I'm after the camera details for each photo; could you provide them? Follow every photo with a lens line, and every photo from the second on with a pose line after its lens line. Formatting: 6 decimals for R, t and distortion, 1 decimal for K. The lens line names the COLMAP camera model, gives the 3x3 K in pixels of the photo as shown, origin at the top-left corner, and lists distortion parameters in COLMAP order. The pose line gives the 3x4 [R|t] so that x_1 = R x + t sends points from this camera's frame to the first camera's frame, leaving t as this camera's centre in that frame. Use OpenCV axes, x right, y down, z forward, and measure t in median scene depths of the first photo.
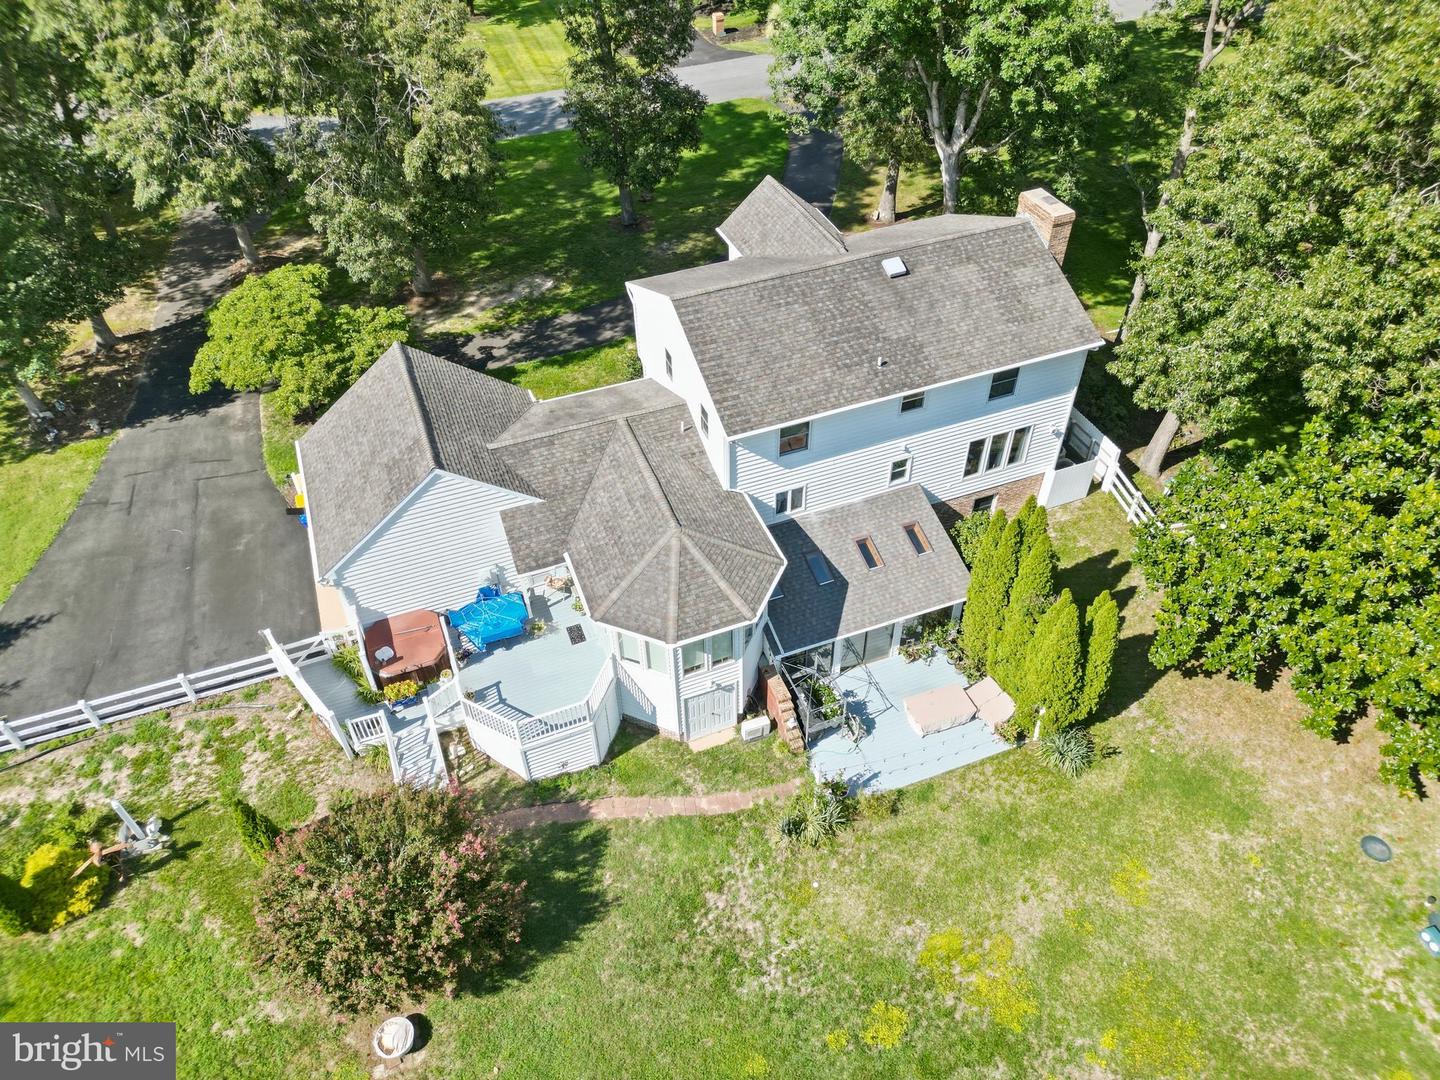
lens RADIAL K [[1054.5, 0, 721.2], [0, 1054.5, 544.6], [0, 0, 1]] dist [0.043672, -0.025314]
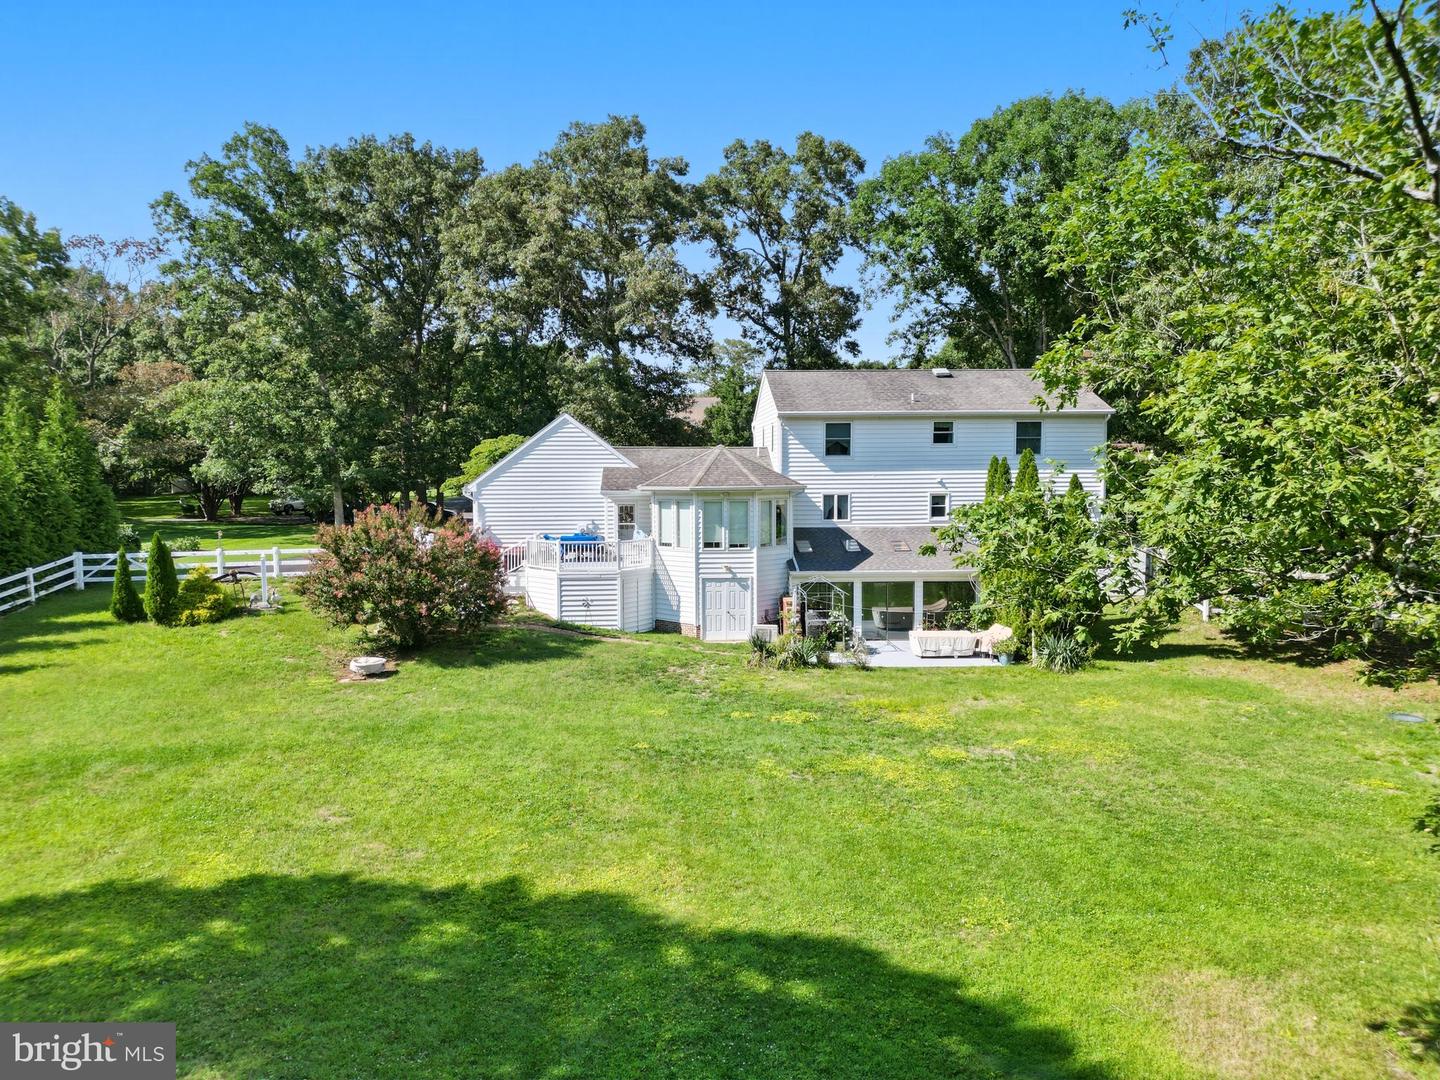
lens RADIAL K [[1054.5, 0, 714.3], [0, 1054.5, 535.5], [0, 0, 1]] dist [0.043672, -0.025314]
pose [[0.949925, 0.026378, -0.311363, 0.338823], [-0.219191, 0.766414, -0.603792, 0.811115], [0.222706, 0.641805, 0.733818, 0.126817]]
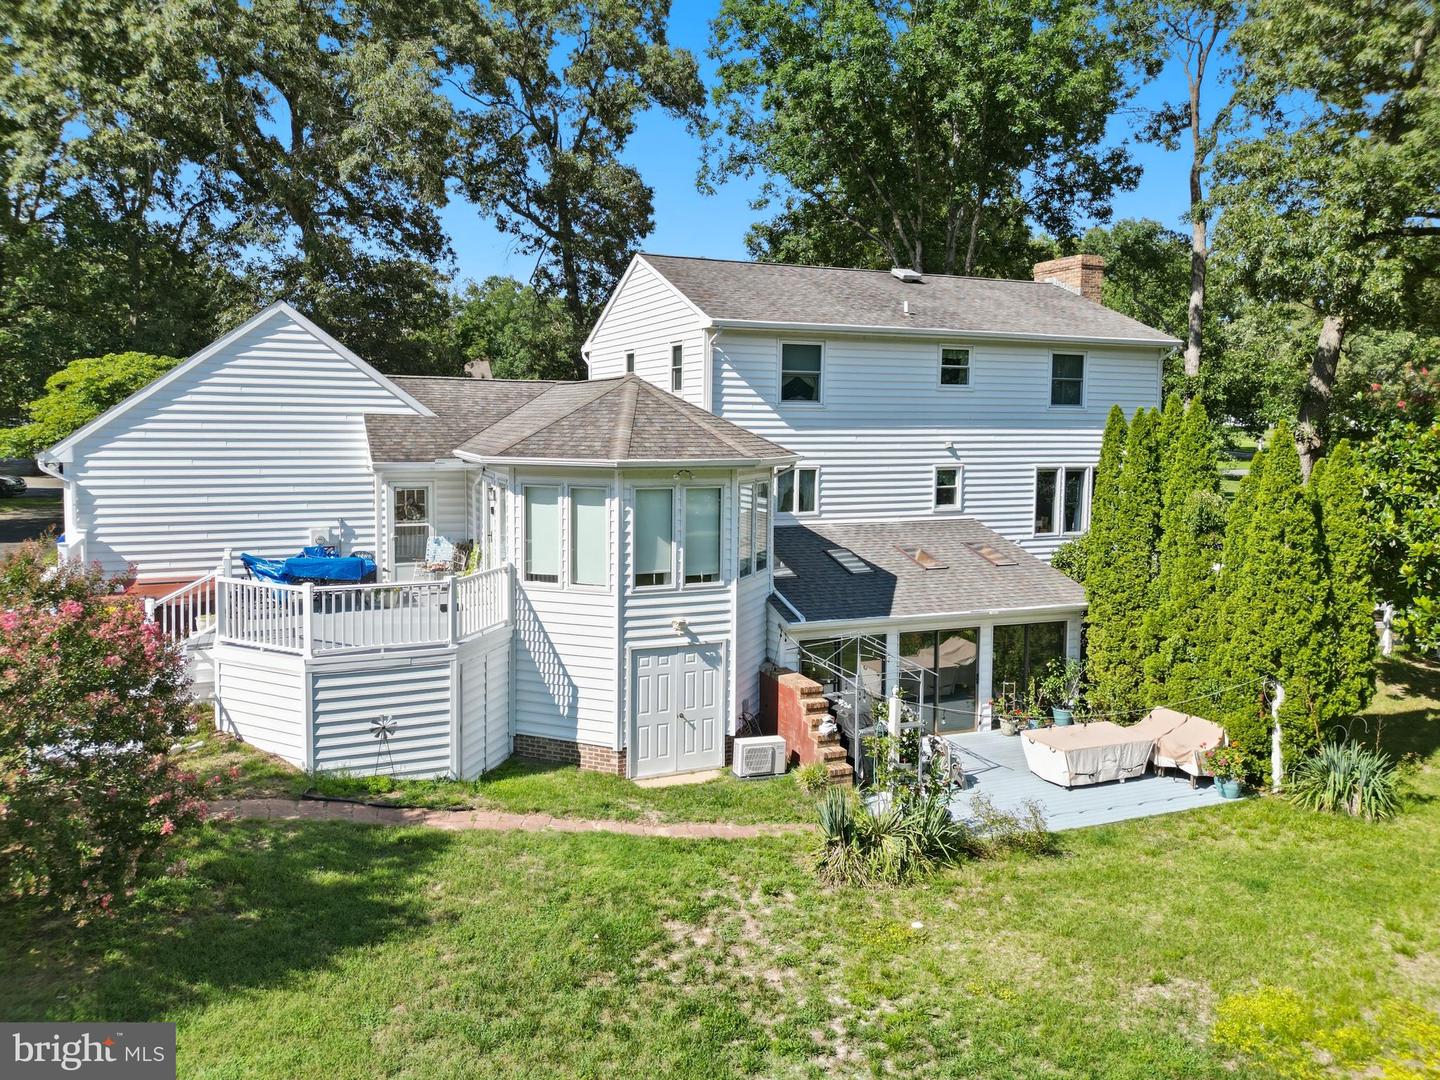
lens RADIAL K [[1054.5, 0, 719.3], [0, 1054.5, 483.3], [0, 0, 1]] dist [0.043672, -0.025314]
pose [[0.999254, 0.019537, 0.033306, -0.009507], [0.006535, 0.764554, -0.644527, 0.439352], [-0.038056, 0.644264, 0.763856, 0.524874]]
